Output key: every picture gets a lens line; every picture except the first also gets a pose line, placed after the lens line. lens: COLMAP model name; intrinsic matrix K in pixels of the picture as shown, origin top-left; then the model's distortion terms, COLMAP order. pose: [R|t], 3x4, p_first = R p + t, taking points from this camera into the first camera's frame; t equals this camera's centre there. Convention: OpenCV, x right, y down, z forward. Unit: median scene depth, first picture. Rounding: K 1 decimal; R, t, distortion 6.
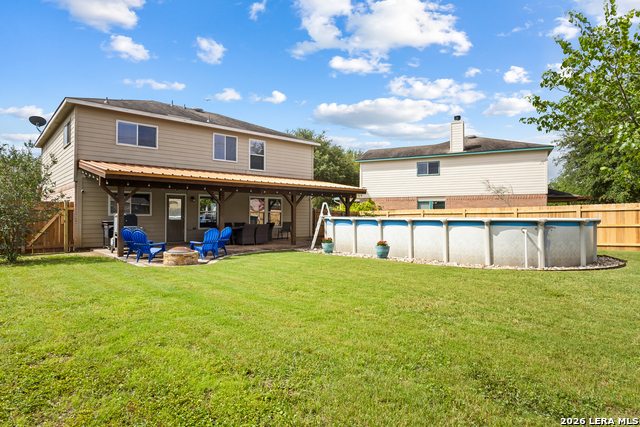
lens RADIAL K [[373.0, 0, 321.9], [0, 373.0, 212.6], [0, 0, 1]] dist [-0.006397, -0.000579]
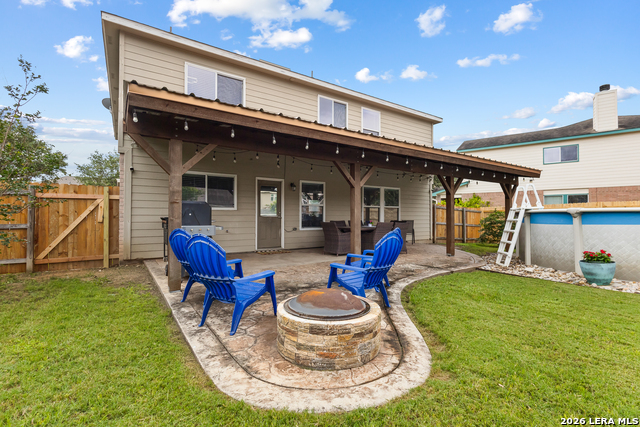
lens RADIAL K [[295.4, 0, 320.4], [0, 295.4, 212.2], [0, 0, 1]] dist [0.001056, 0.000563]
pose [[0.989551, -0.003101, -0.144149, -0.226028], [0.002202, 0.999977, -0.006395, 0.016383], [0.144165, 0.006010, 0.989535, 0.484380]]
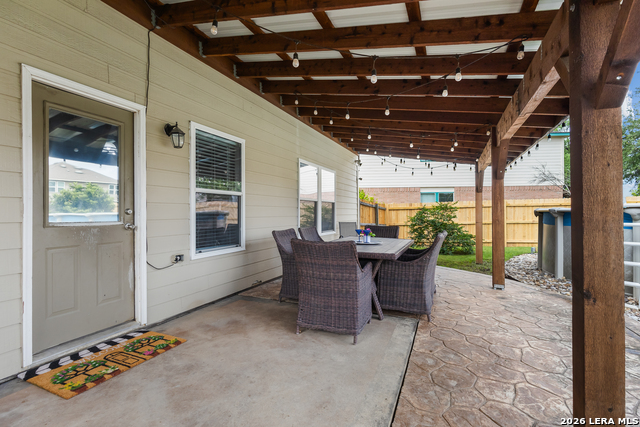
lens RADIAL K [[295.4, 0, 317.4], [0, 295.4, 212.7], [0, 0, 1]] dist [0.001056, 0.000563]
pose [[0.915018, -0.007509, 0.403343, -0.329835], [0.005127, 0.999962, 0.006986, 0.014252], [-0.403380, -0.004324, 0.915022, 0.763313]]
